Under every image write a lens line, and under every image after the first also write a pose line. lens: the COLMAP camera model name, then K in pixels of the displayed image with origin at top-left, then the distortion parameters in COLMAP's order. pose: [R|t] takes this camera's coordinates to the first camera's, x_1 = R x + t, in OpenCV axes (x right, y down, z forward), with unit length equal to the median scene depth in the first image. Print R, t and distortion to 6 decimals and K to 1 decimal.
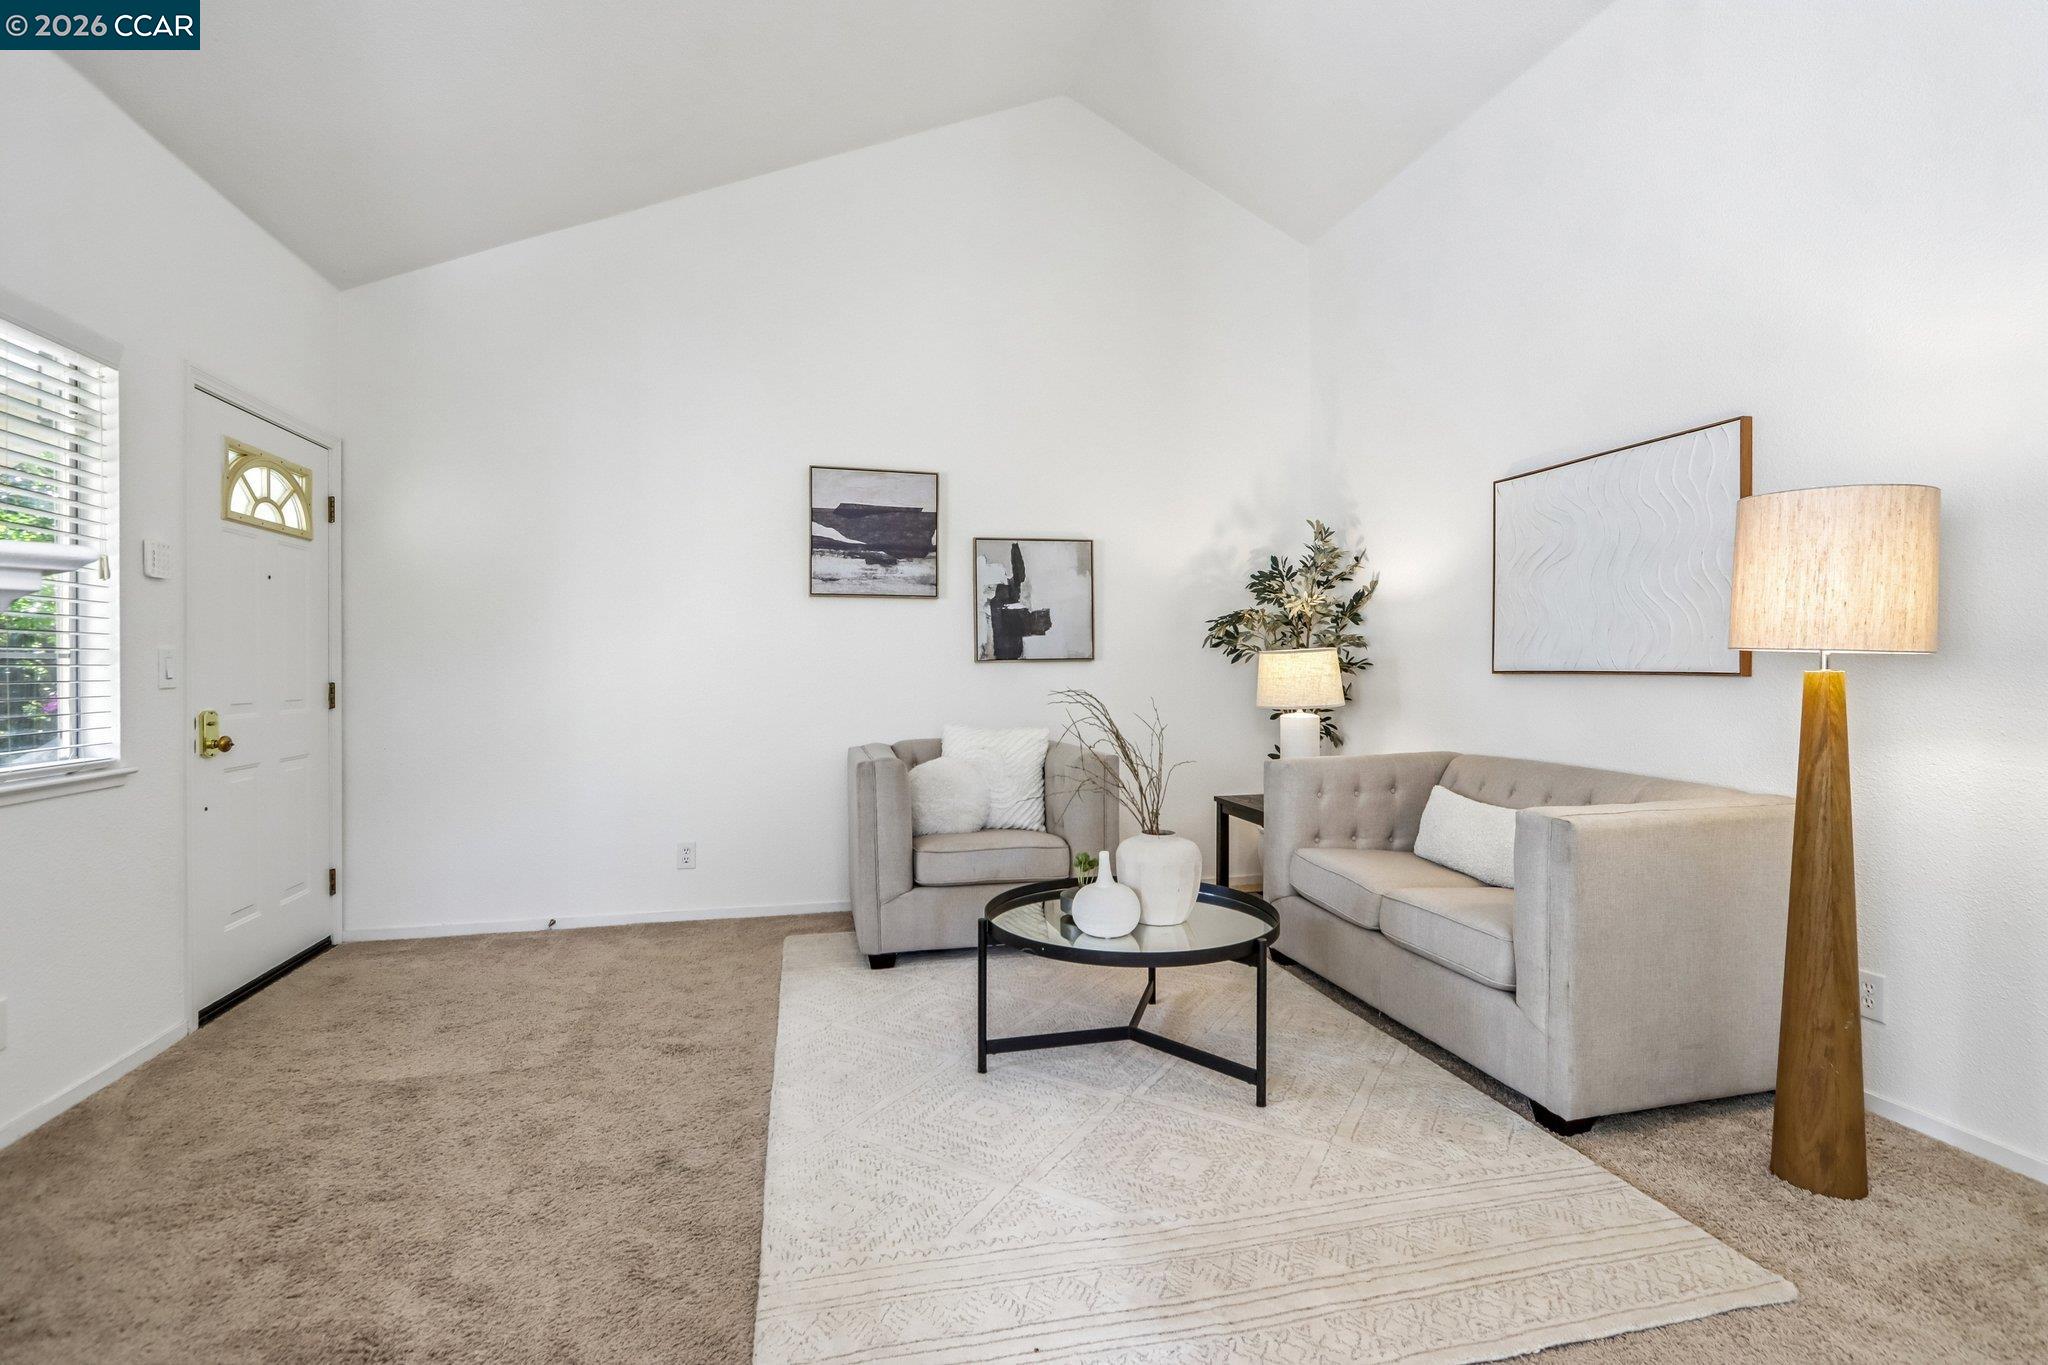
lens RADIAL K [[940.9, 0, 1037.4], [0, 940.9, 667.9], [0, 0, 1]] dist [-0.016569, 0.004479]
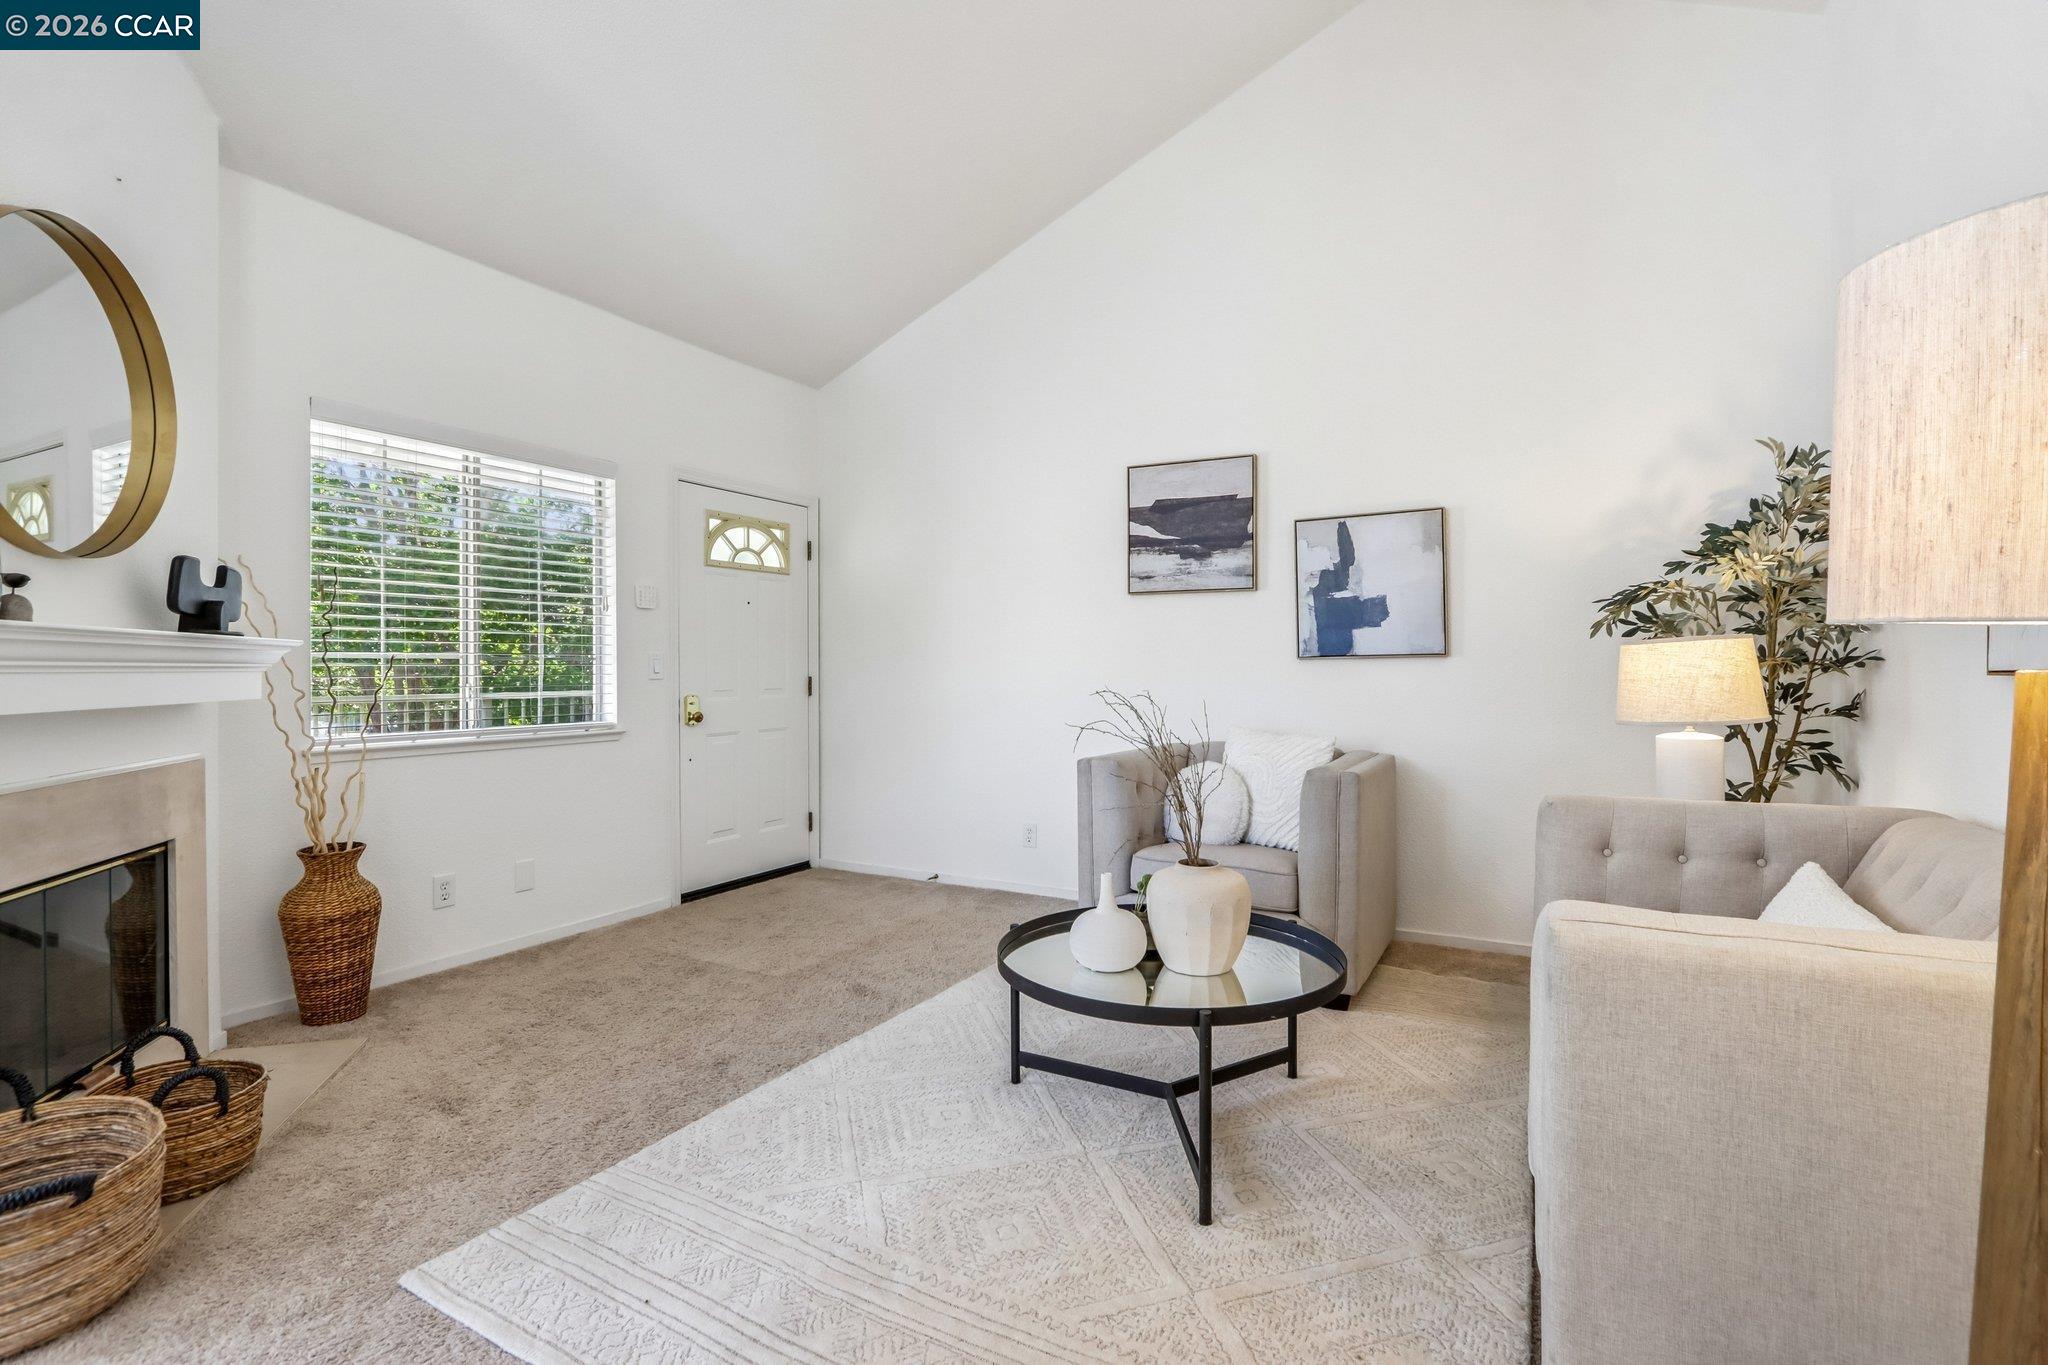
lens RADIAL K [[940.9, 0, 1037.4], [0, 940.9, 667.9], [0, 0, 1]] dist [-0.016569, 0.004479]
pose [[0.732888, 0.000710, -0.680349, 0.405998], [0.000588, 0.999998, 0.001677, 0.000641], [0.680349, -0.001629, 0.732886, 0.200951]]
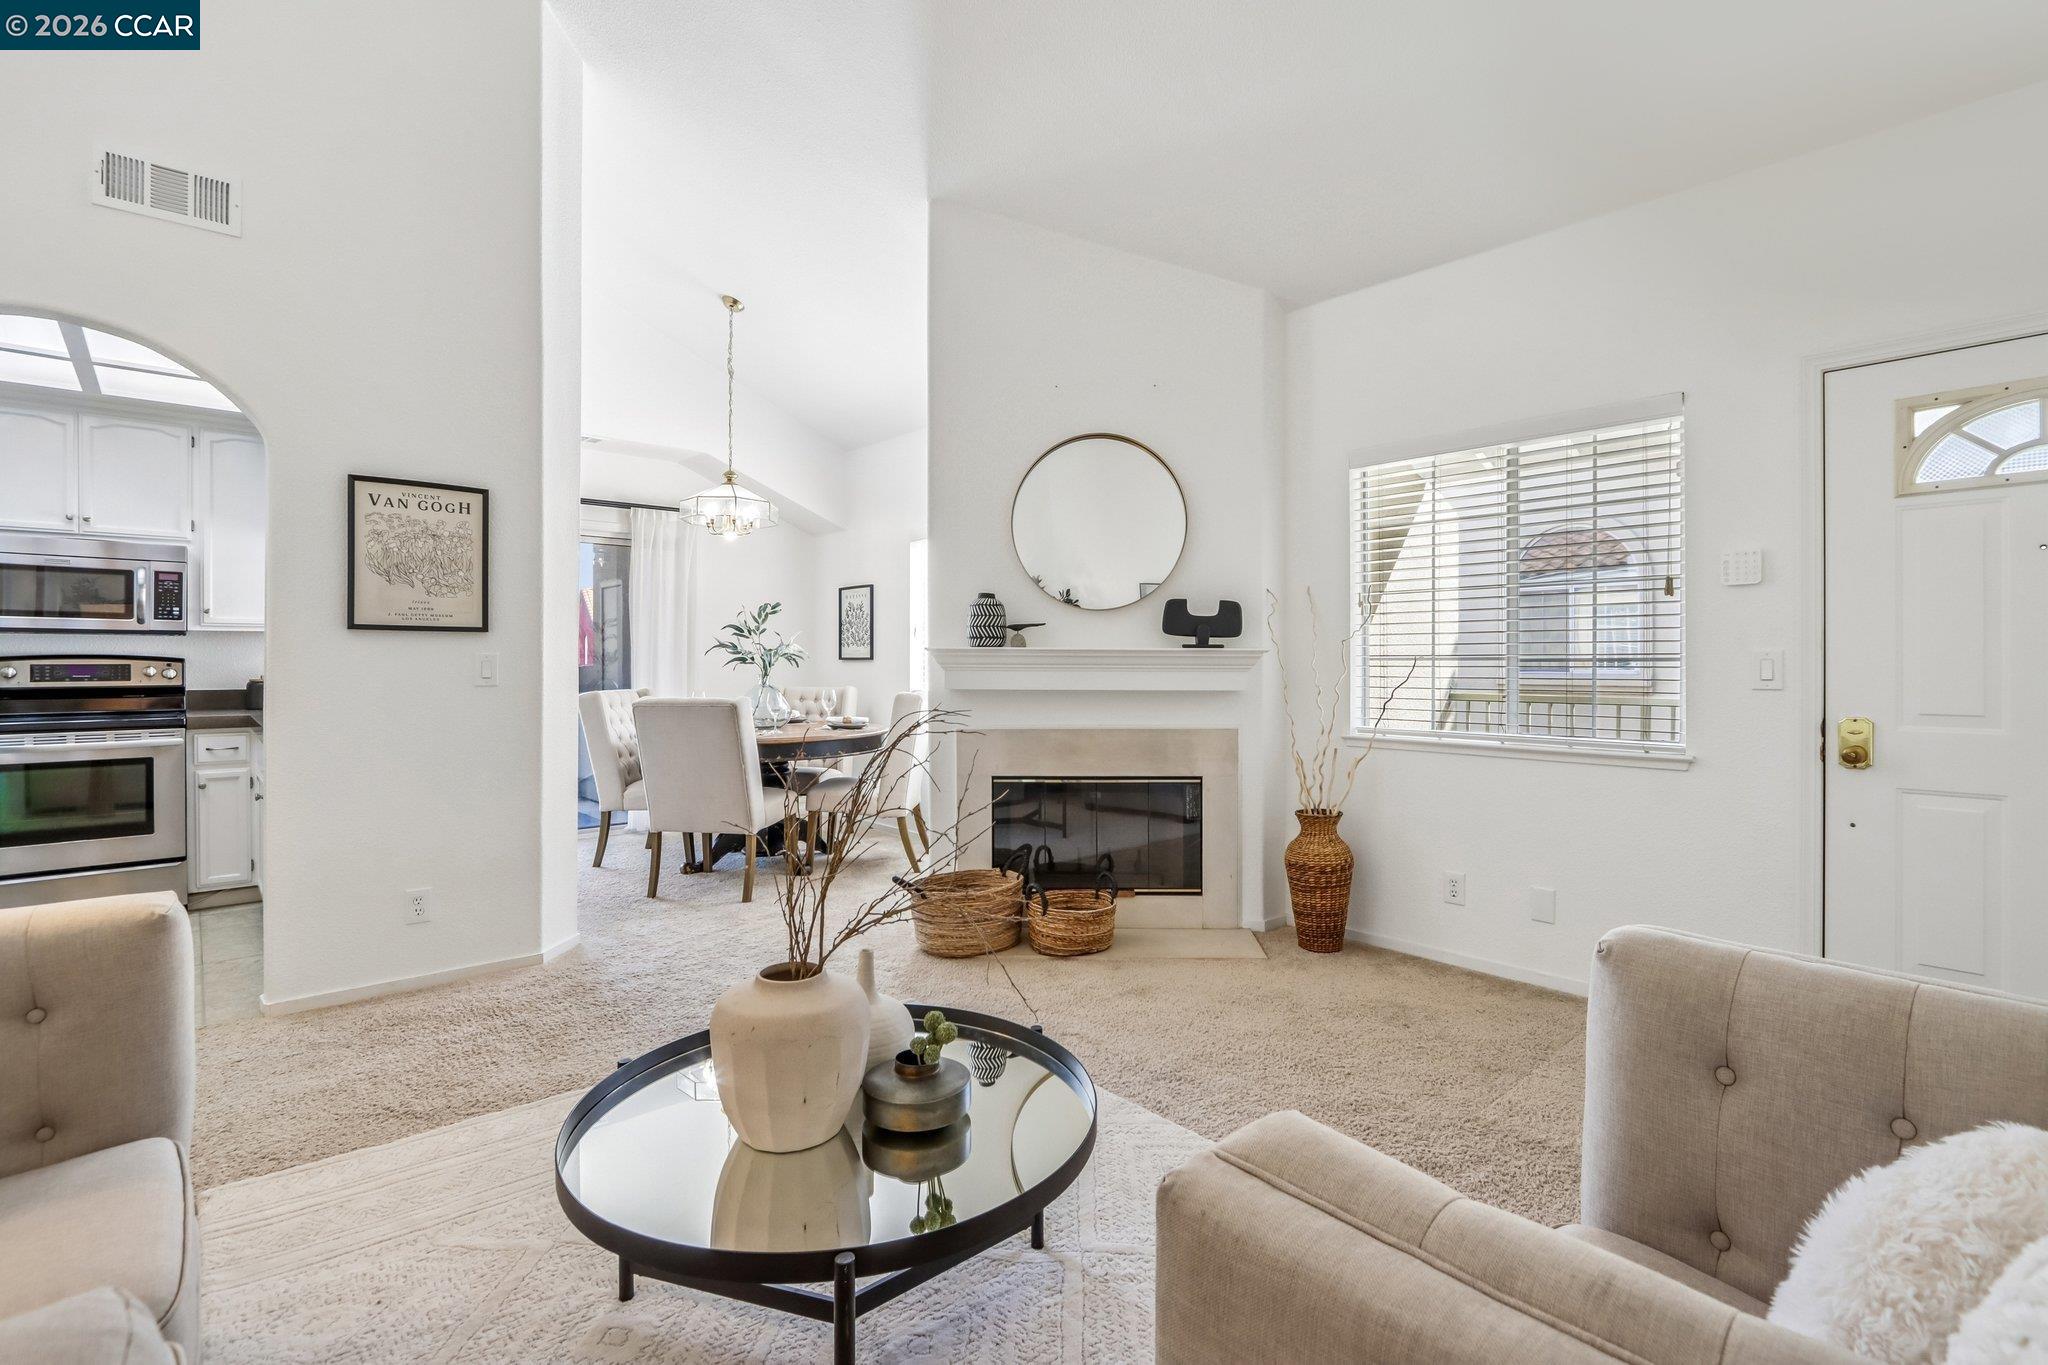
lens RADIAL K [[940.9, 0, 1037.4], [0, 940.9, 667.9], [0, 0, 1]] dist [-0.016569, 0.004479]
pose [[-0.887303, 0.003190, -0.461177, 0.176302], [0.000114, 0.999978, 0.006699, -0.006537], [0.461188, 0.005892, -0.887283, 1.065311]]
